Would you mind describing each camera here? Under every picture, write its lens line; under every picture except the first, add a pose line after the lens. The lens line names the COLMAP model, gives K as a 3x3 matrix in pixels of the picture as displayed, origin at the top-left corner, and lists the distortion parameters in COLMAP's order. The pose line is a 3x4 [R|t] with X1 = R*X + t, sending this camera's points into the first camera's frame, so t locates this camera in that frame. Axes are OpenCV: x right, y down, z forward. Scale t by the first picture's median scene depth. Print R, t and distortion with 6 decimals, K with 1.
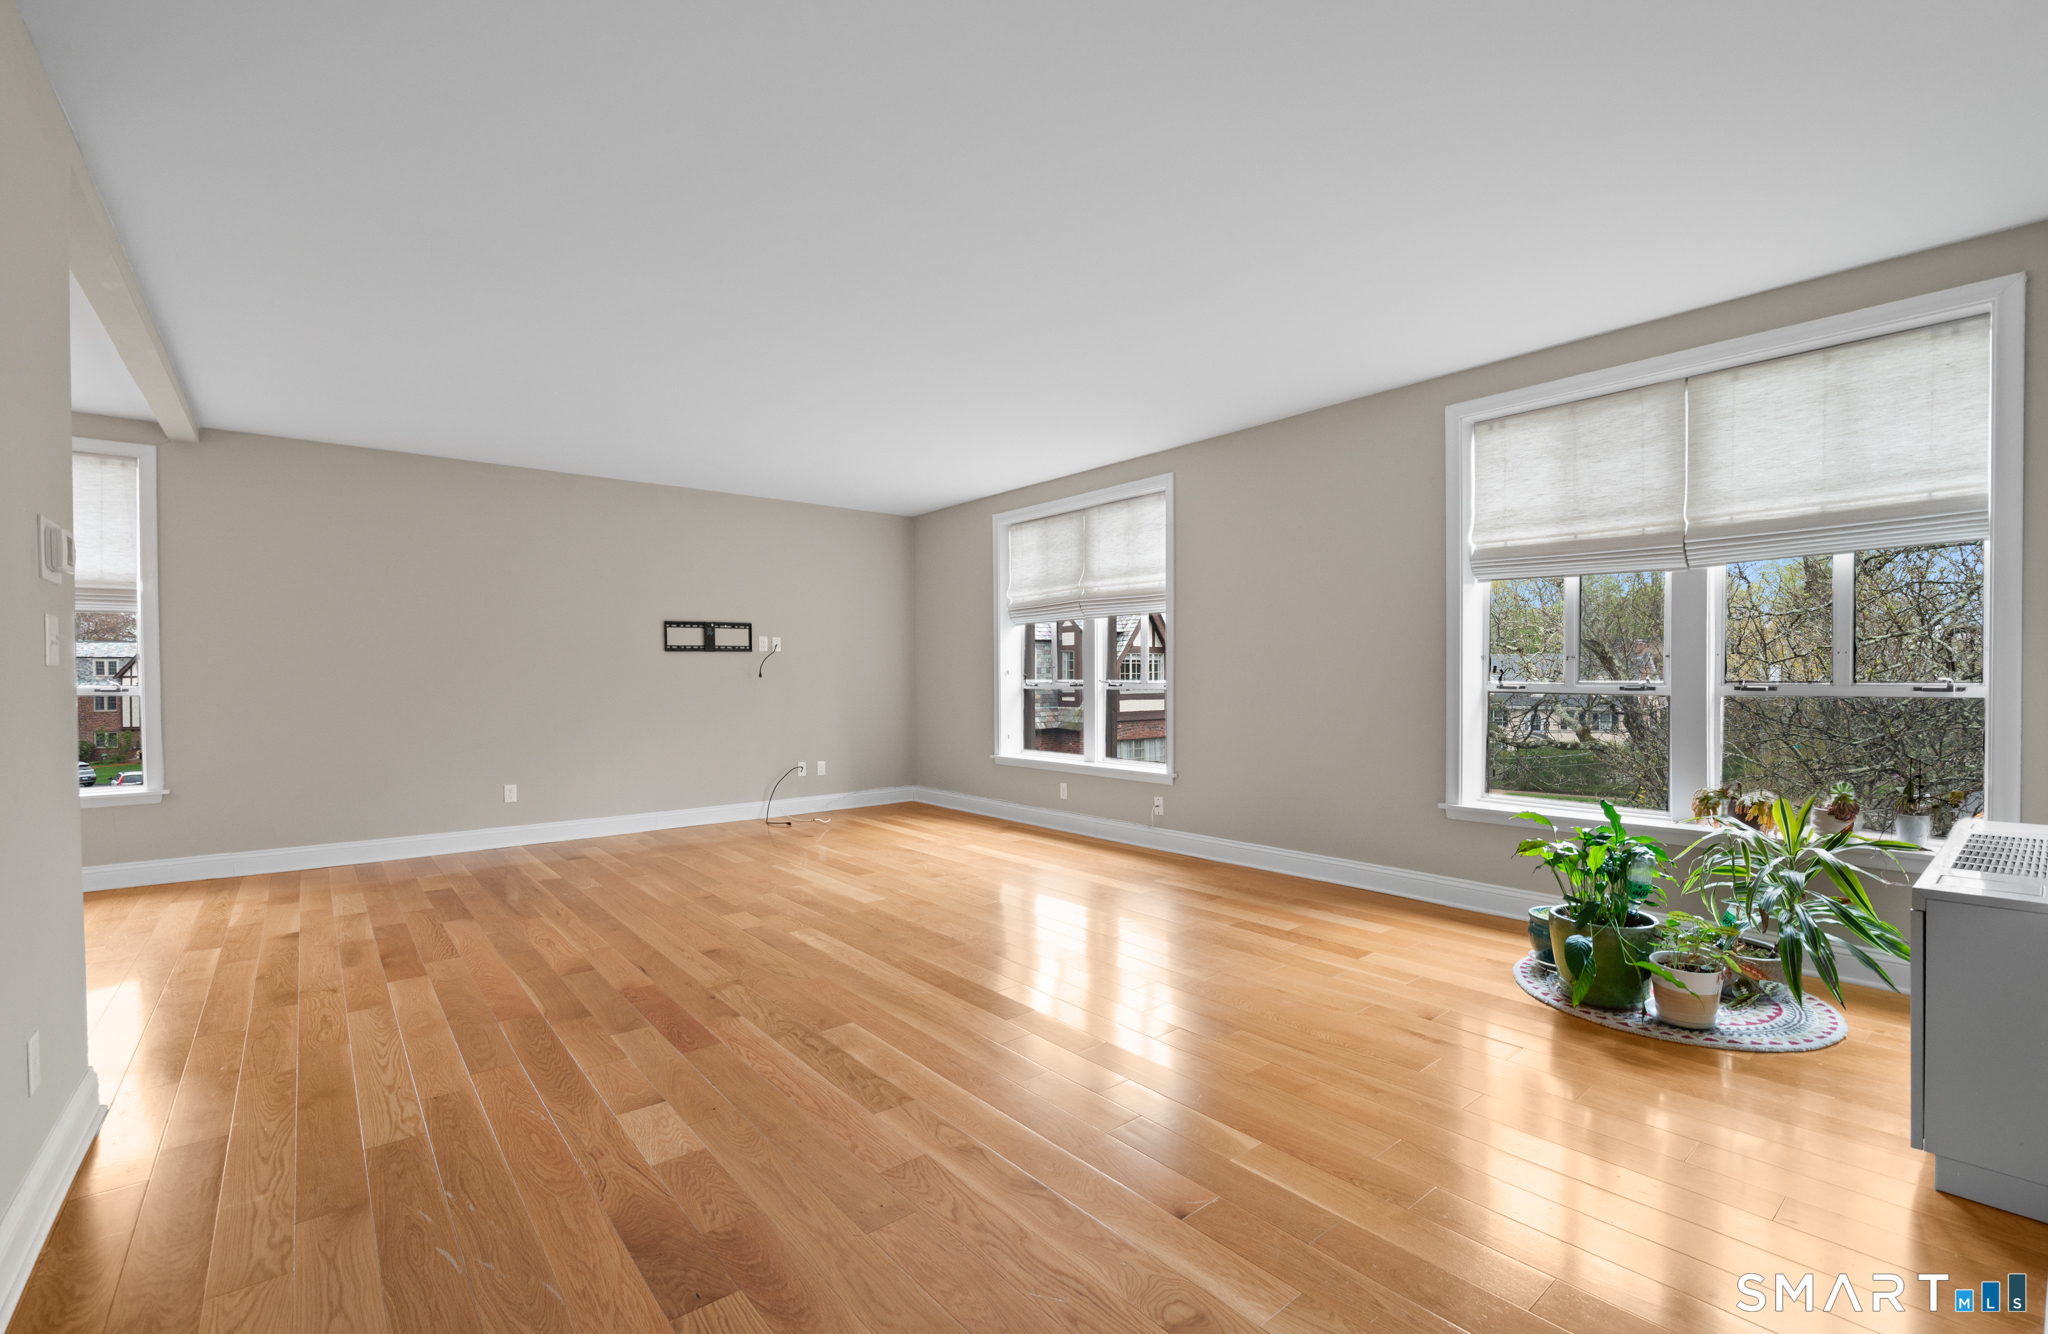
lens RADIAL K [[879.1, 0, 1012.2], [0, 879.1, 670.8], [0, 0, 1]] dist [-0.021241, -0.000023]
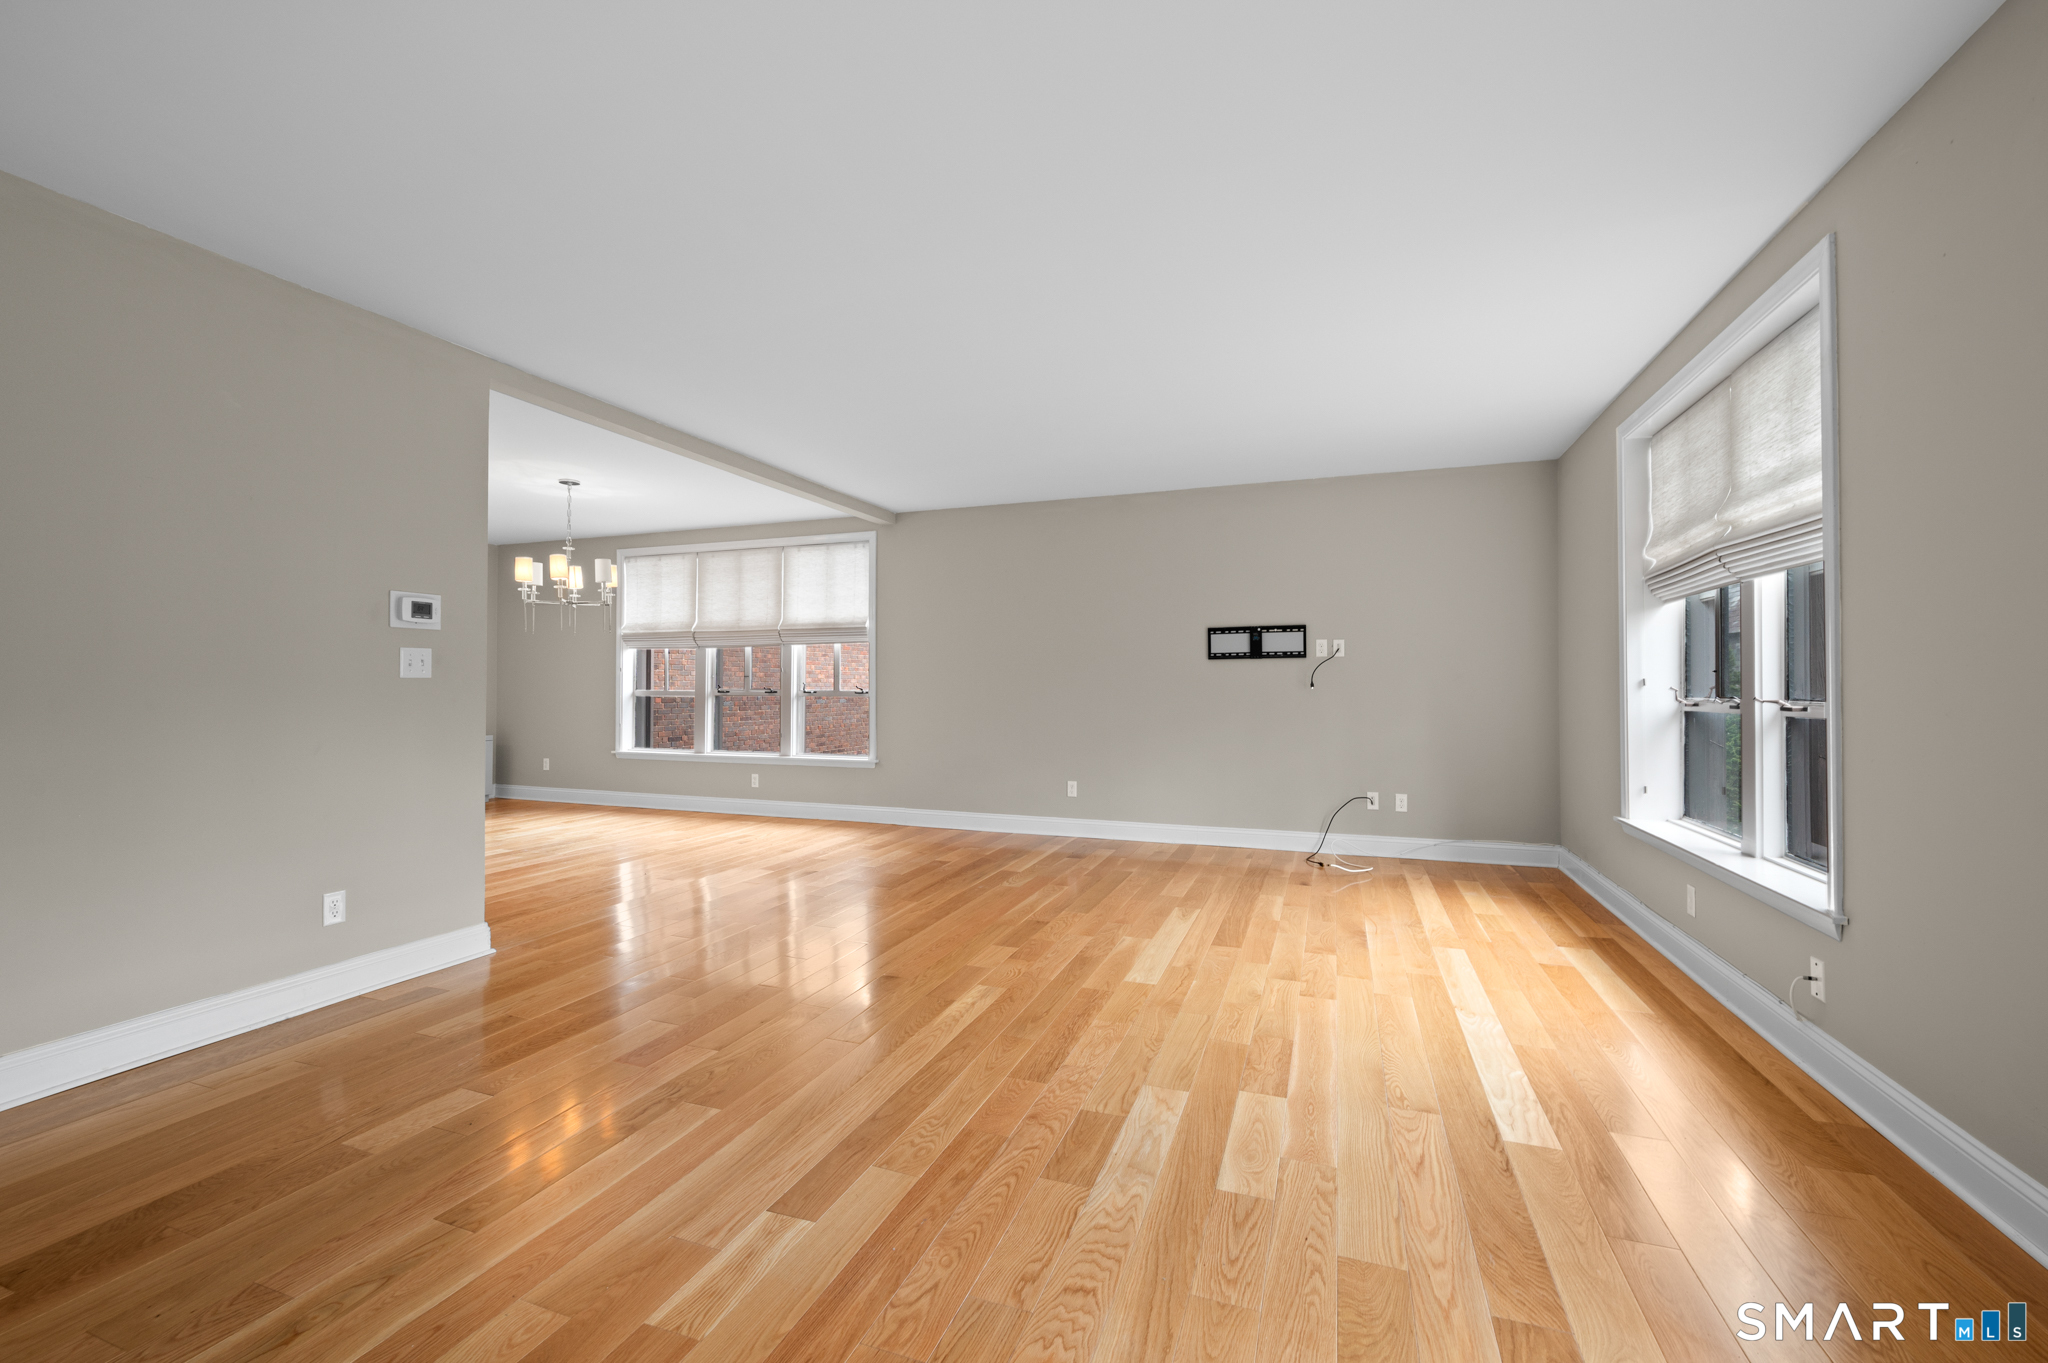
lens RADIAL K [[817.6, 0, 1034.8], [0, 817.6, 677.0], [0, 0, 1]] dist [0.000096, -0.001692]
pose [[0.511751, -0.002138, -0.859131, 0.313722], [0.001380, 0.999998, -0.001667, -0.002015], [0.859133, -0.000332, 0.511753, 0.427899]]
